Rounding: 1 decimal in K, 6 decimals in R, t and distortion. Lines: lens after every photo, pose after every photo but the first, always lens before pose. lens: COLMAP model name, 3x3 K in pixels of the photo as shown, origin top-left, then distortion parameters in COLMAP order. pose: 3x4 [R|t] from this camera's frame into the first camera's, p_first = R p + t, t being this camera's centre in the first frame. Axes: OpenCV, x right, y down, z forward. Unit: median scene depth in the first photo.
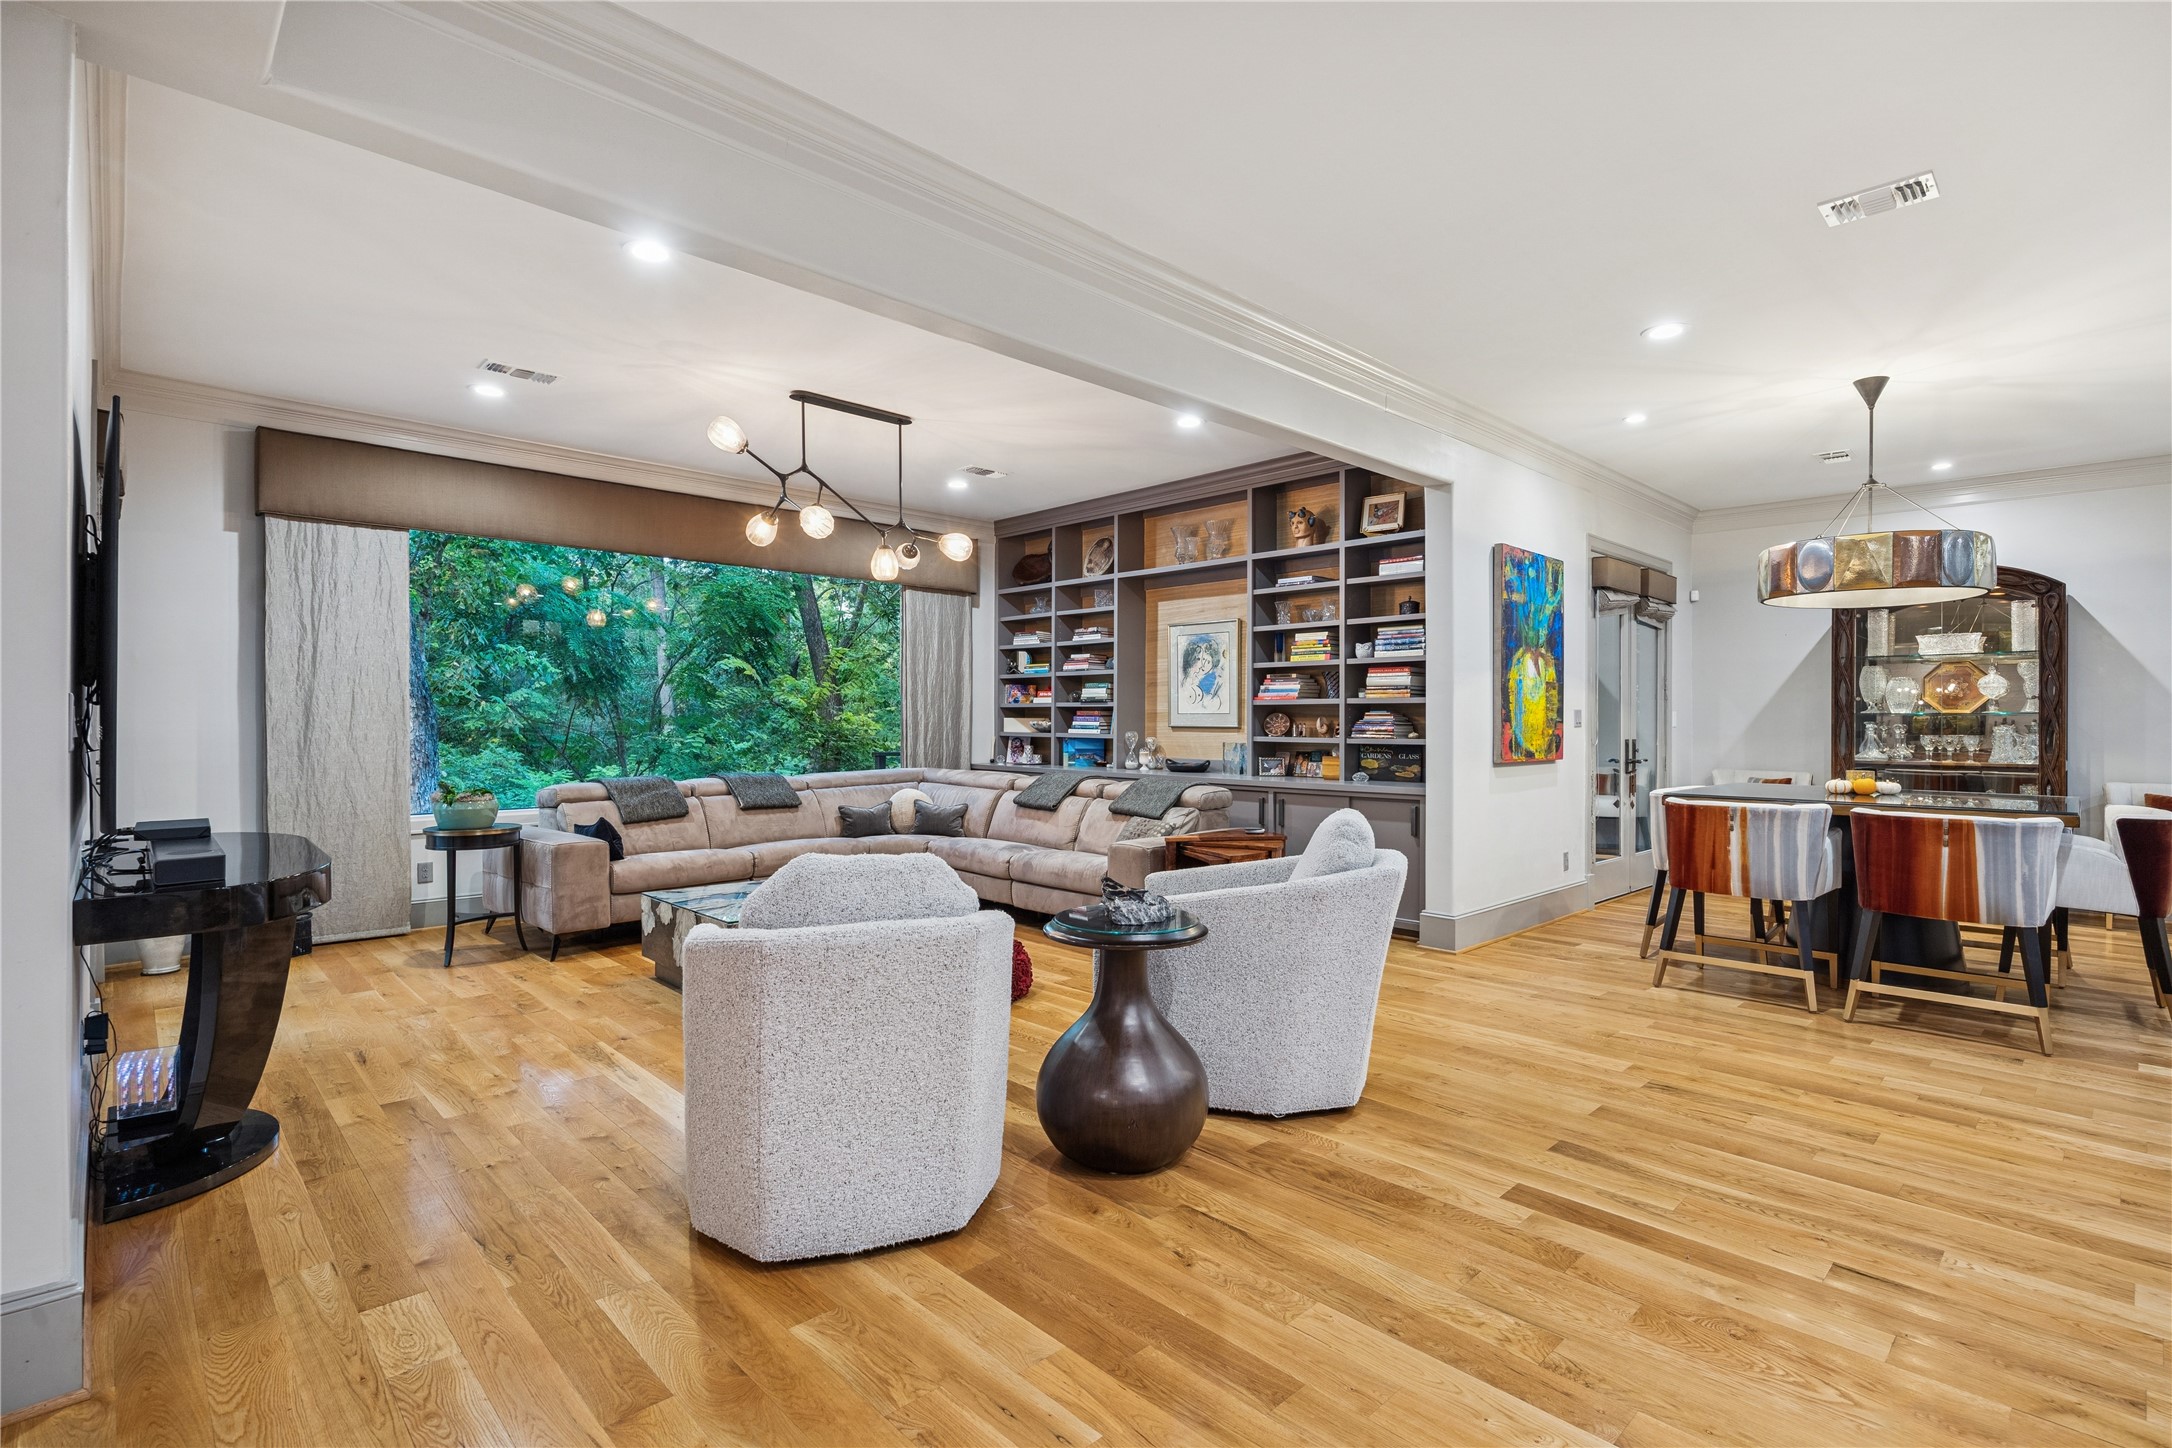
lens RADIAL K [[1028.9, 0, 1086.0], [0, 1028.9, 724.0], [0, 0, 1]] dist [-0.001207, -0.000324]
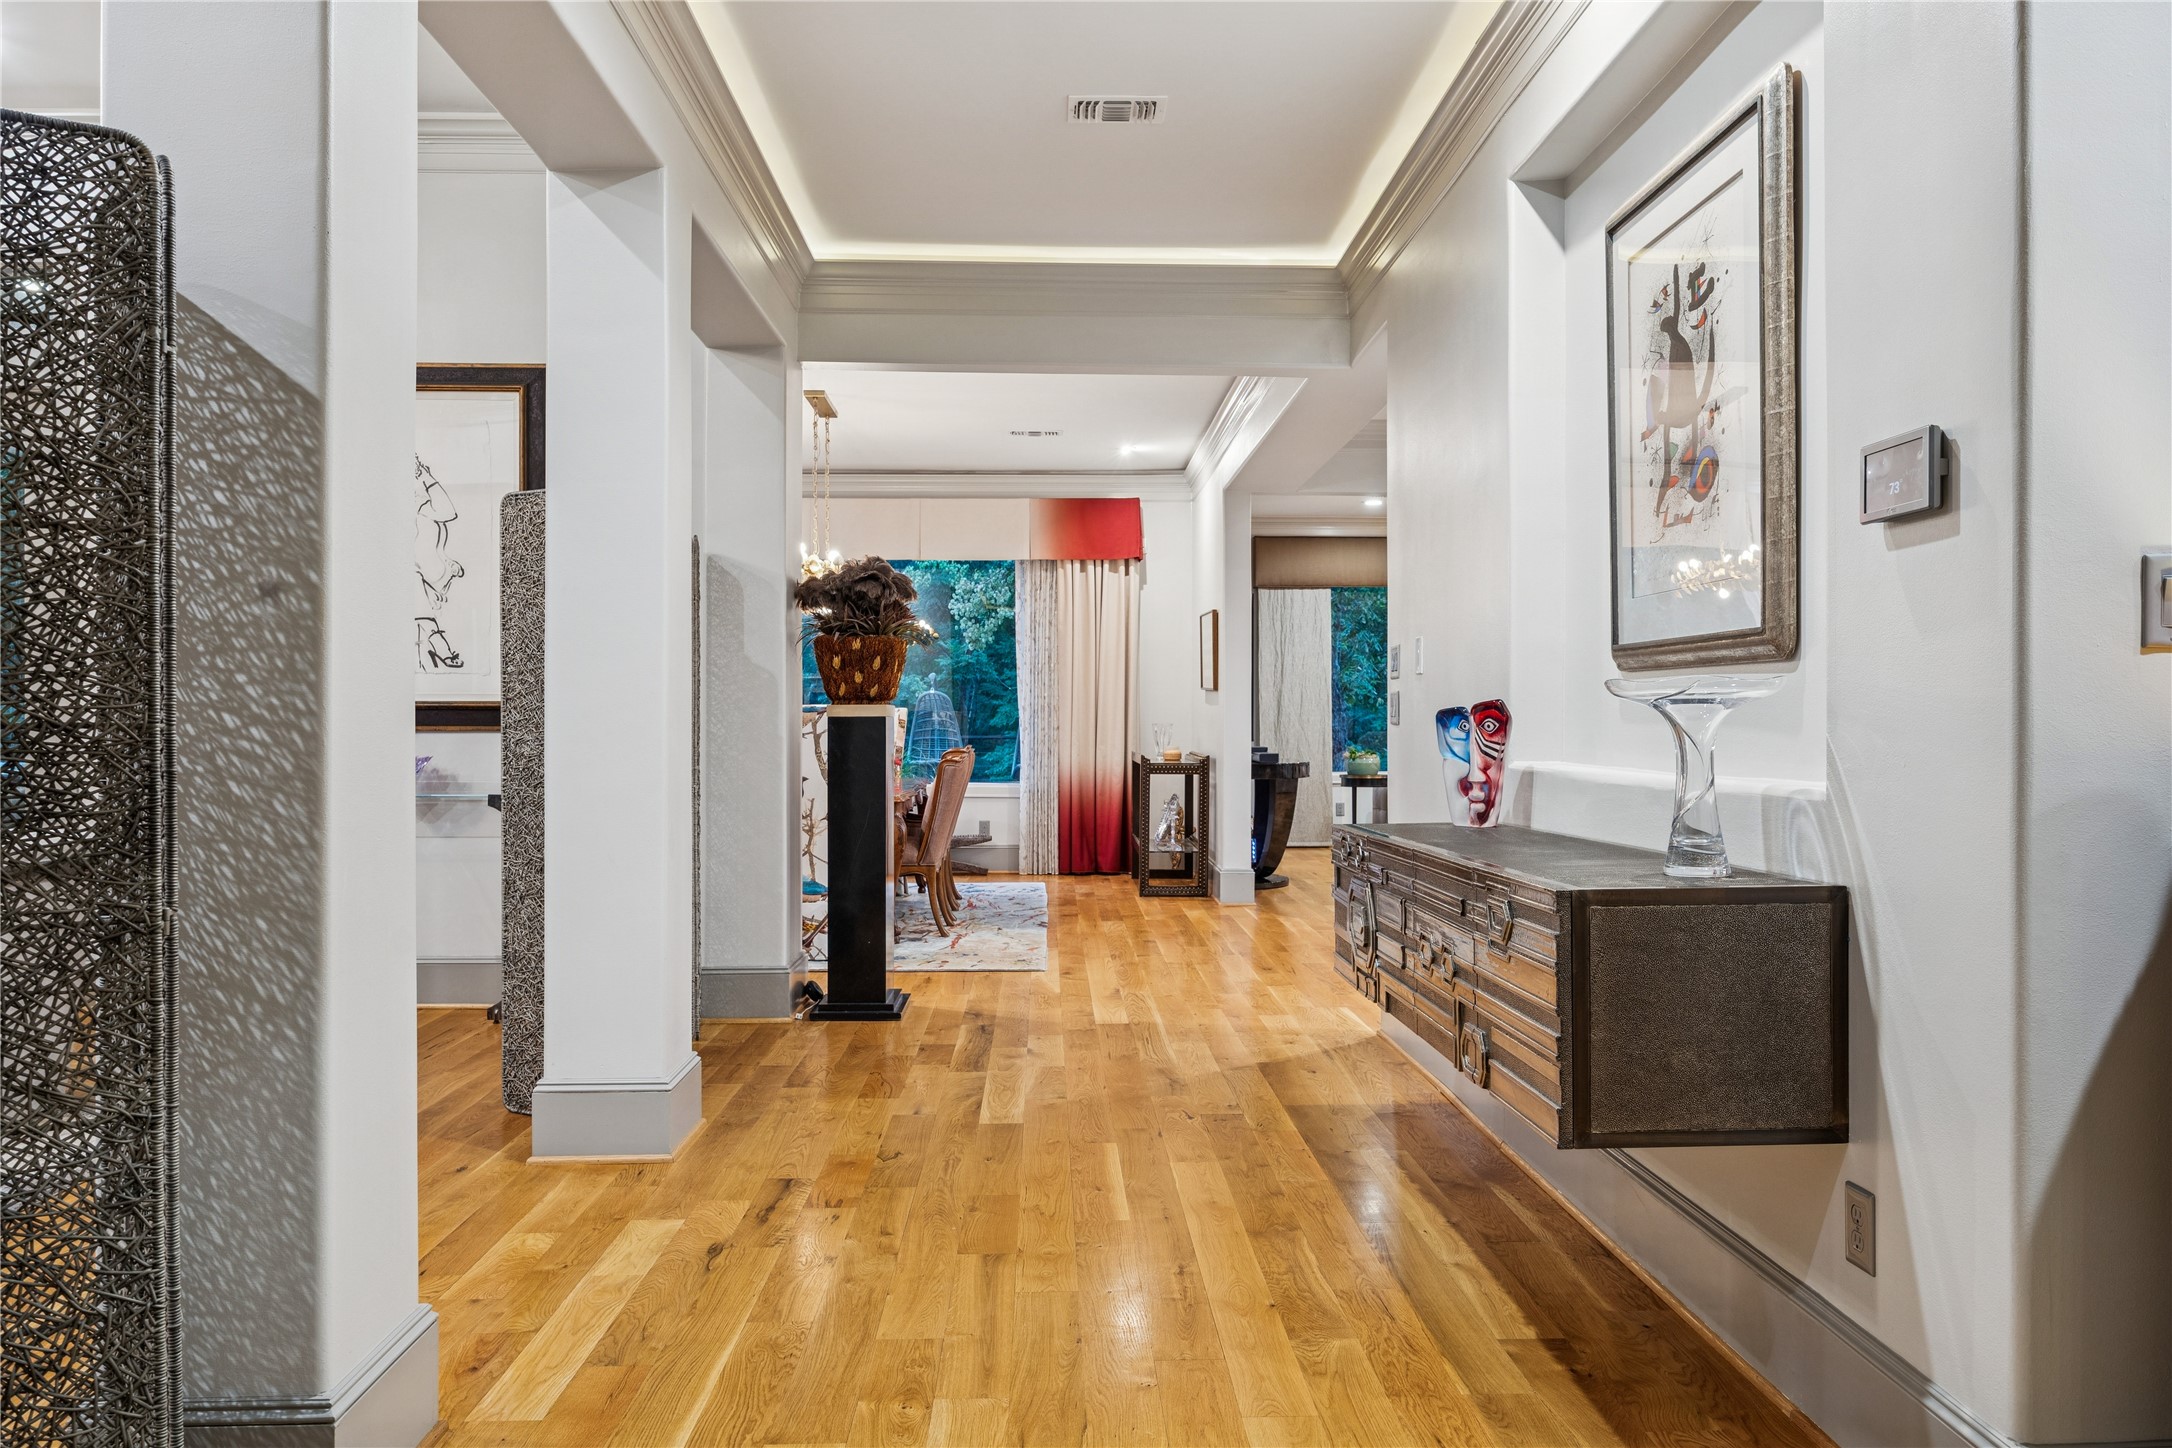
lens RADIAL K [[1530.3, 0, 1086.0], [0, 1530.3, 724.0], [0, 0, 1]] dist [0.000561, 0.000131]
pose [[0.742793, -0.004053, -0.669509, 0.560258], [0.001351, 0.999989, -0.004555, 0.025308], [0.669520, 0.002479, 0.742790, -0.880235]]
